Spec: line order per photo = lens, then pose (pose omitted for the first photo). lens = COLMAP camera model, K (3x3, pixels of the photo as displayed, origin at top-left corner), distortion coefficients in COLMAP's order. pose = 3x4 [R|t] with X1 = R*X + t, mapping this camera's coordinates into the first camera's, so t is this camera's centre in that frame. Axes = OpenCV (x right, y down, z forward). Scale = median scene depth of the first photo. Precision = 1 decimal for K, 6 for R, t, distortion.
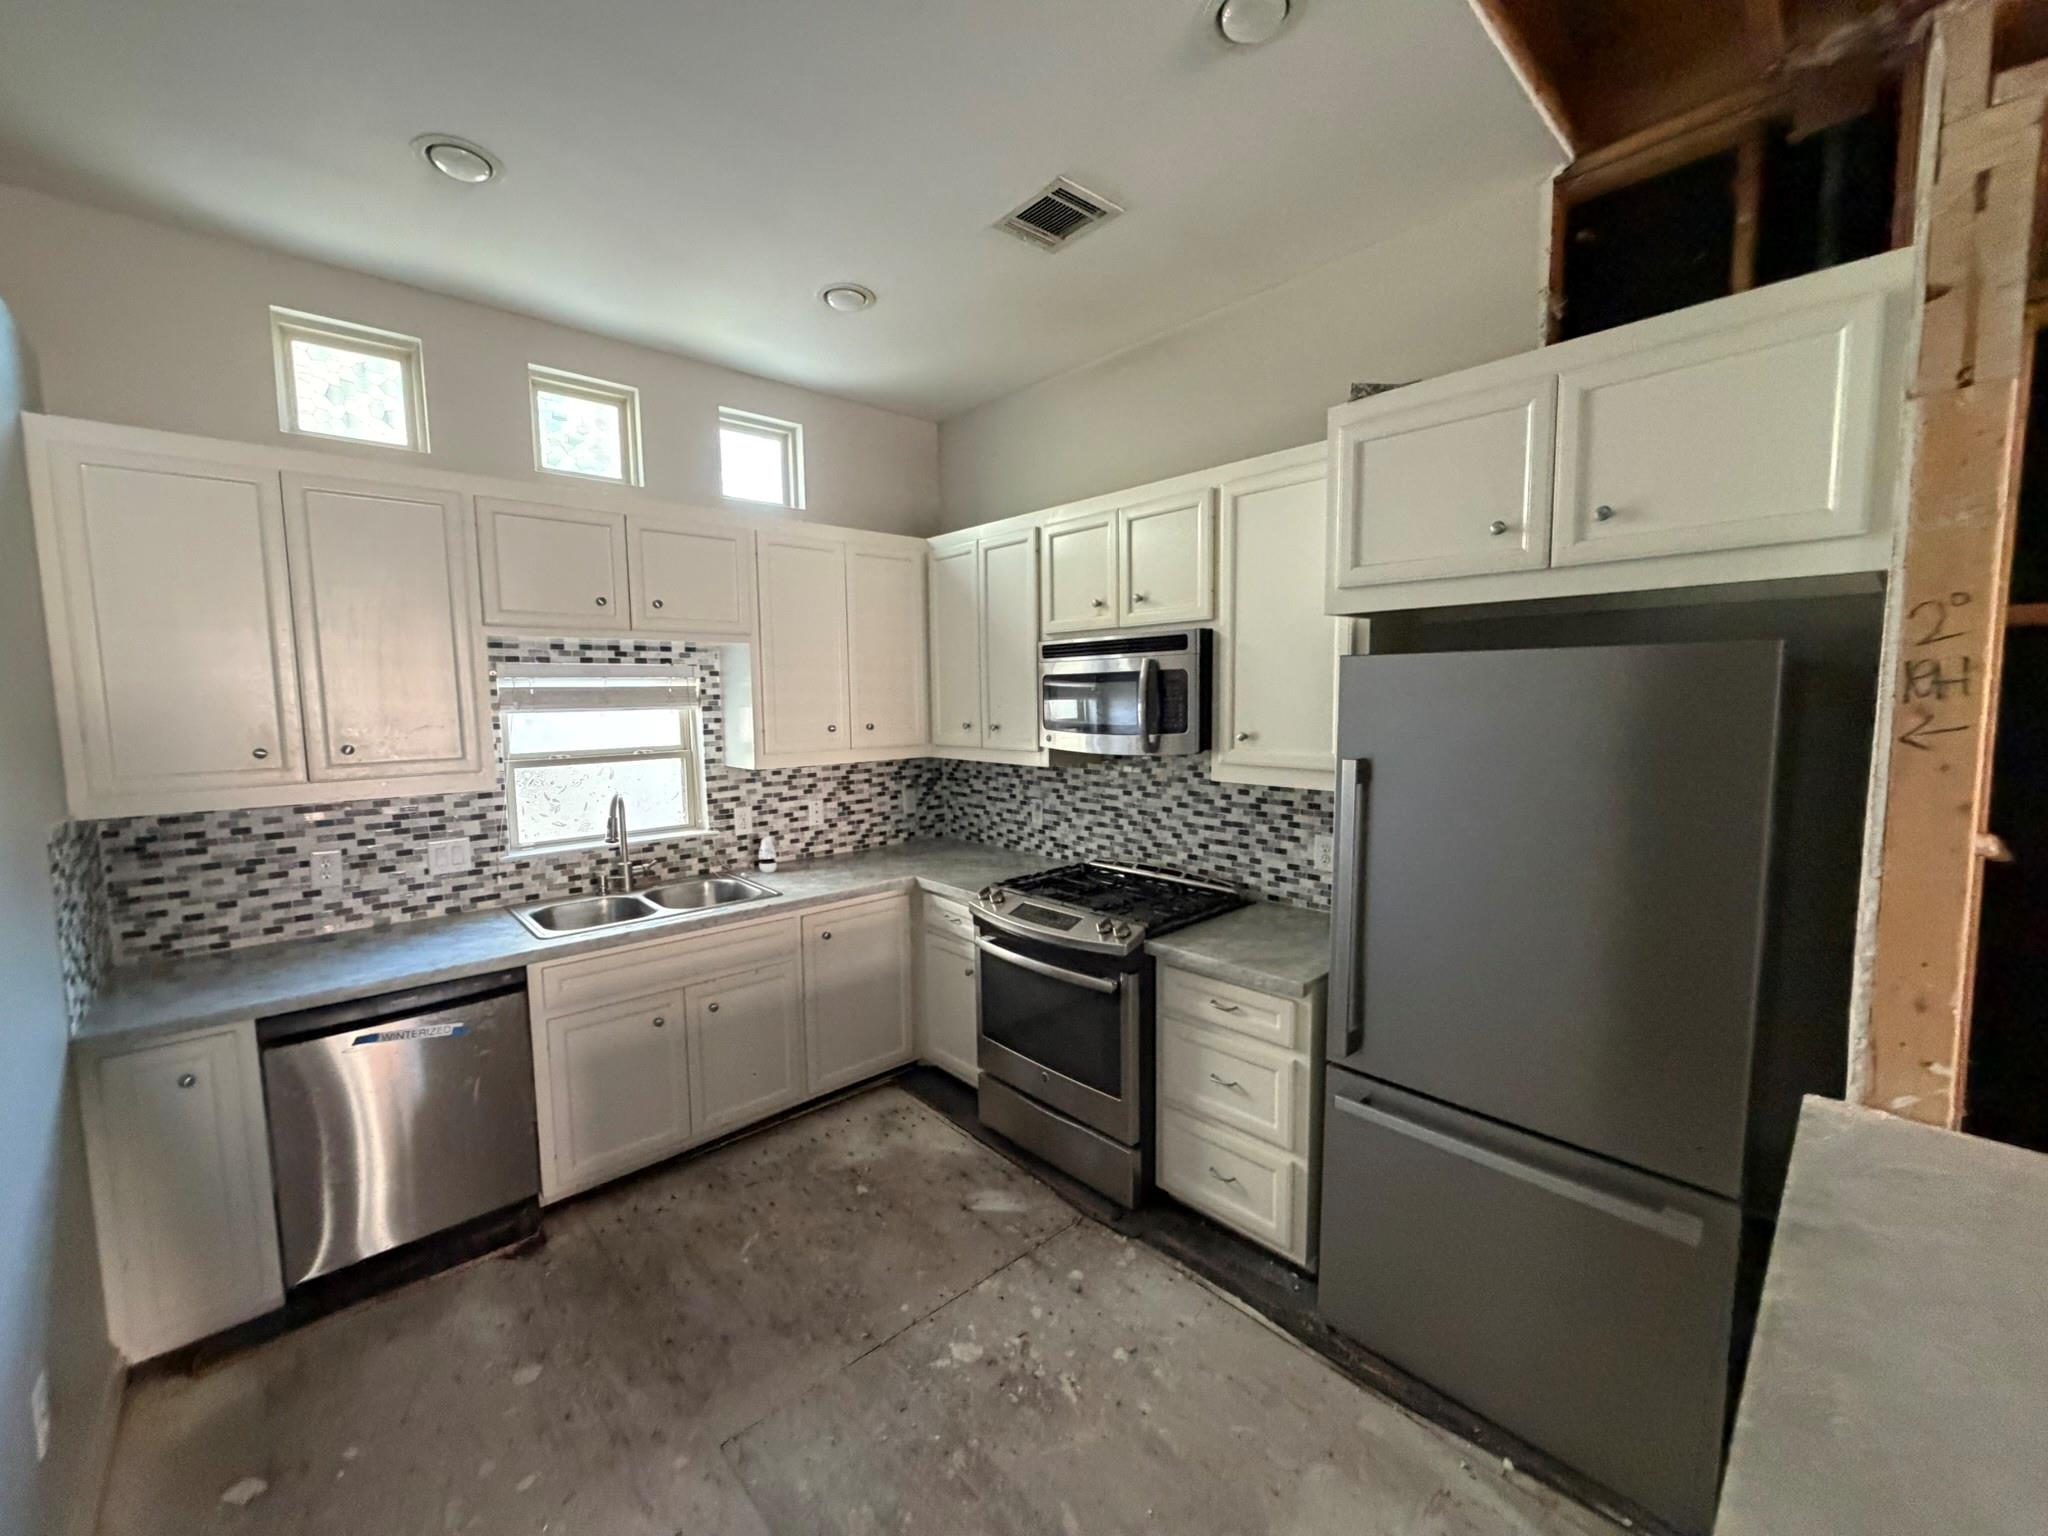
lens RADIAL K [[814.9, 0, 1016.7], [0, 814.9, 769.3], [0, 0, 1]] dist [-0.001317, -0.000233]
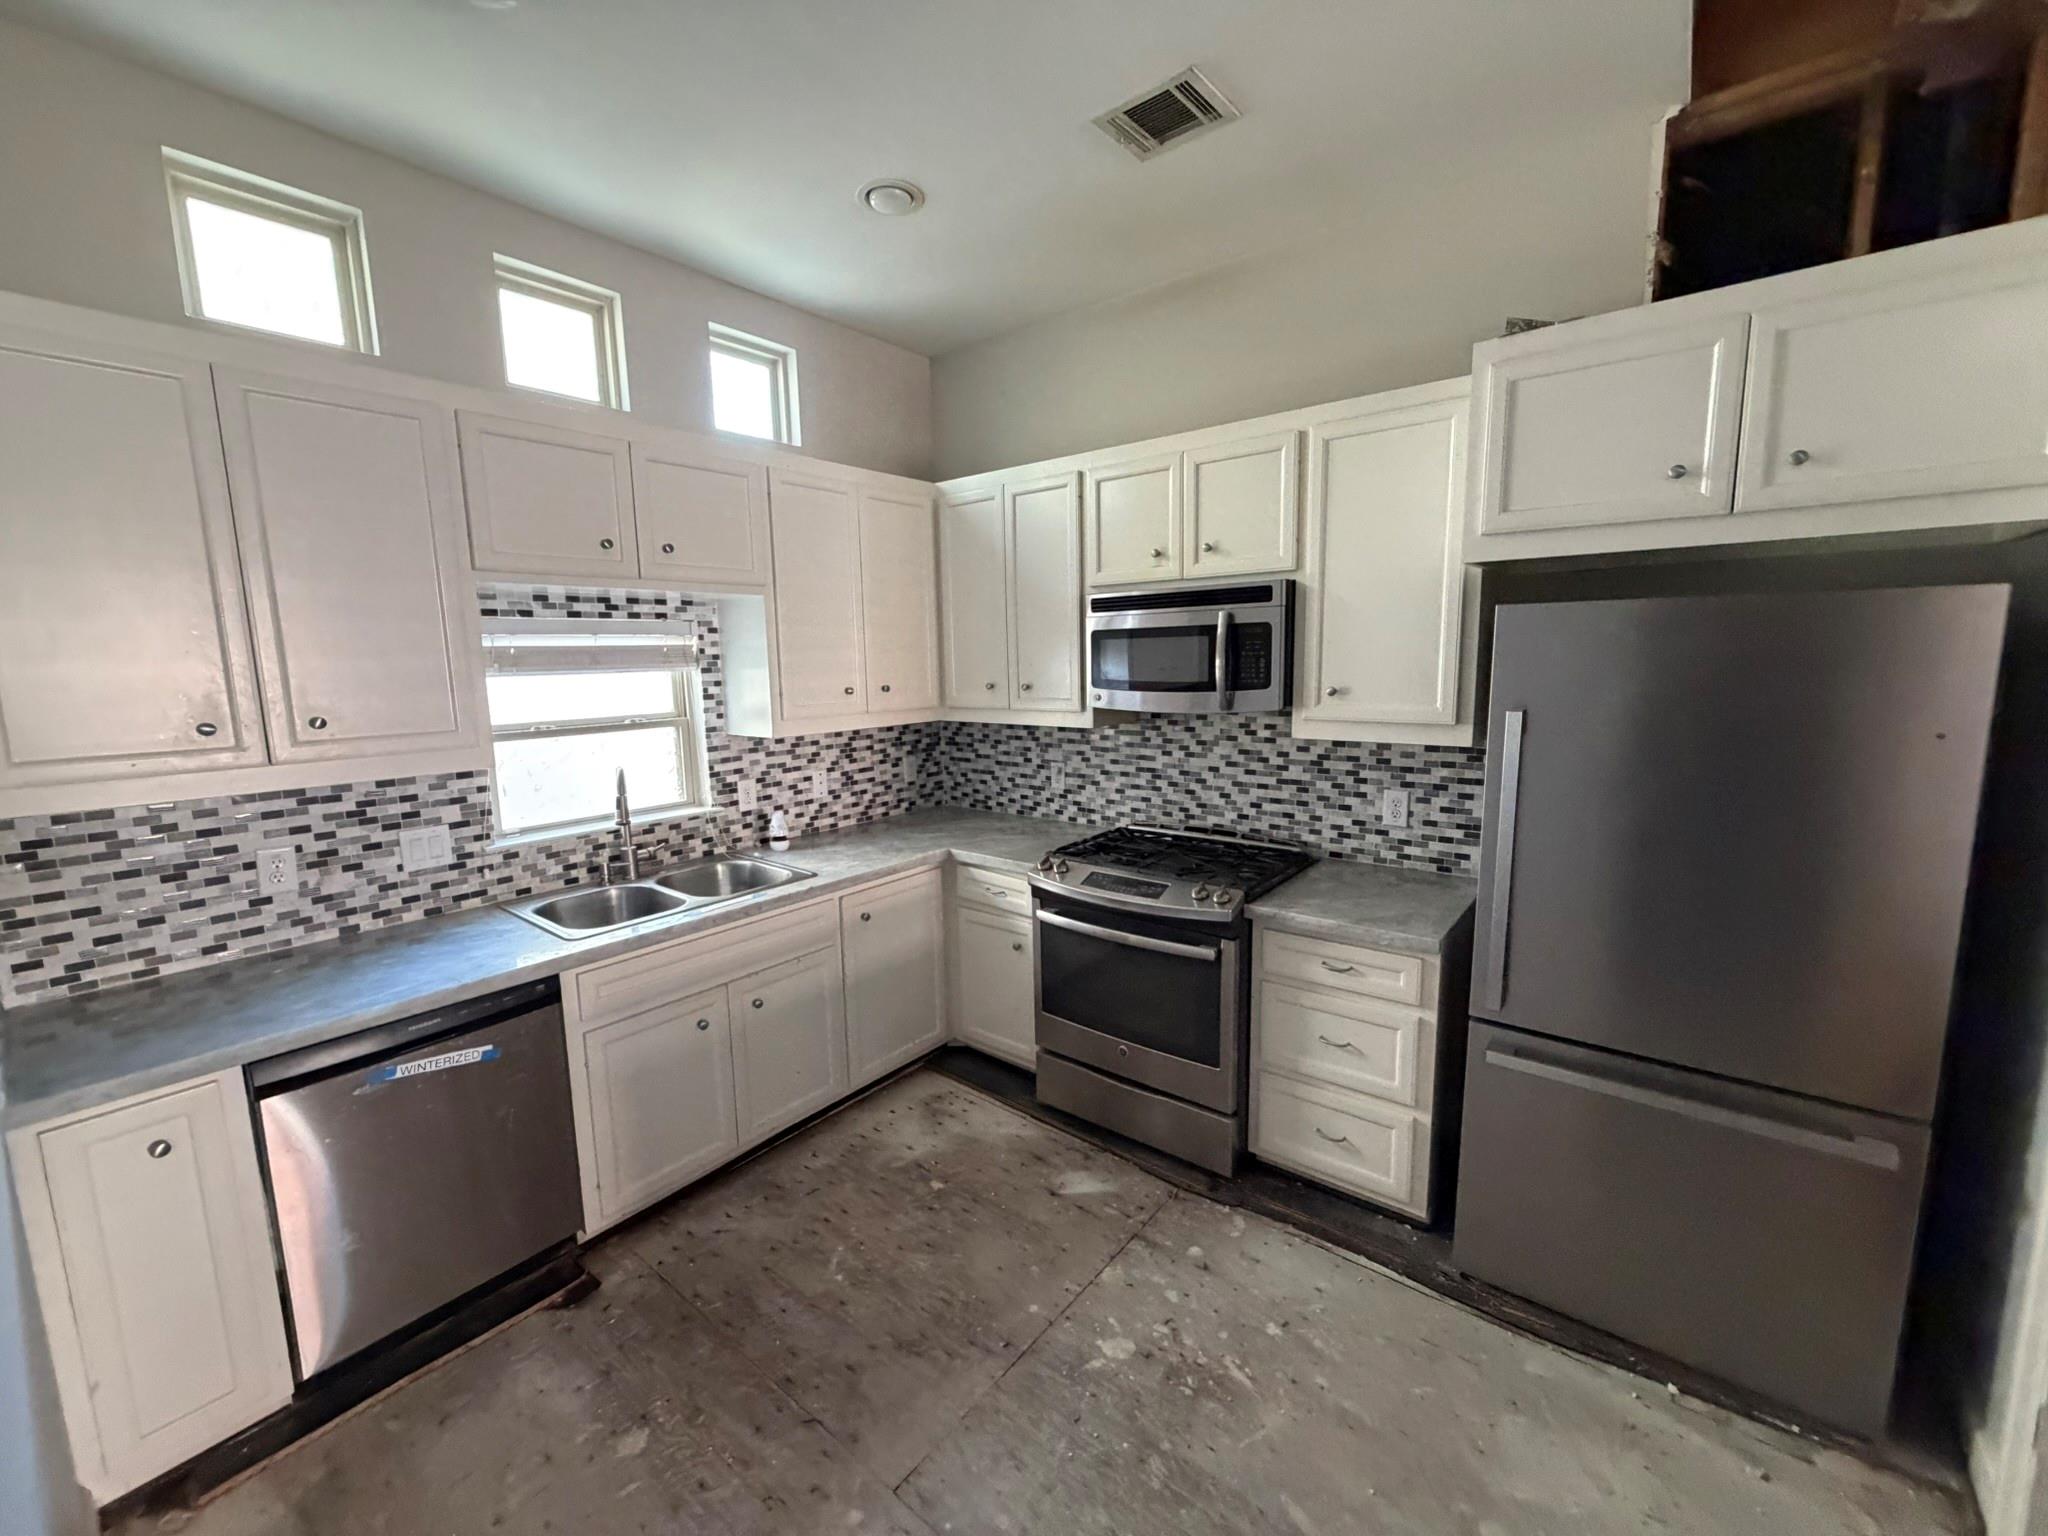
lens RADIAL K [[814.9, 0, 1016.7], [0, 814.9, 769.3], [0, 0, 1]] dist [-0.001317, -0.000233]
pose [[0.988427, -0.028195, 0.149056, -0.217088], [0.021631, 0.998731, 0.045475, 0.000213], [-0.150150, -0.041724, 0.987782, 0.082355]]
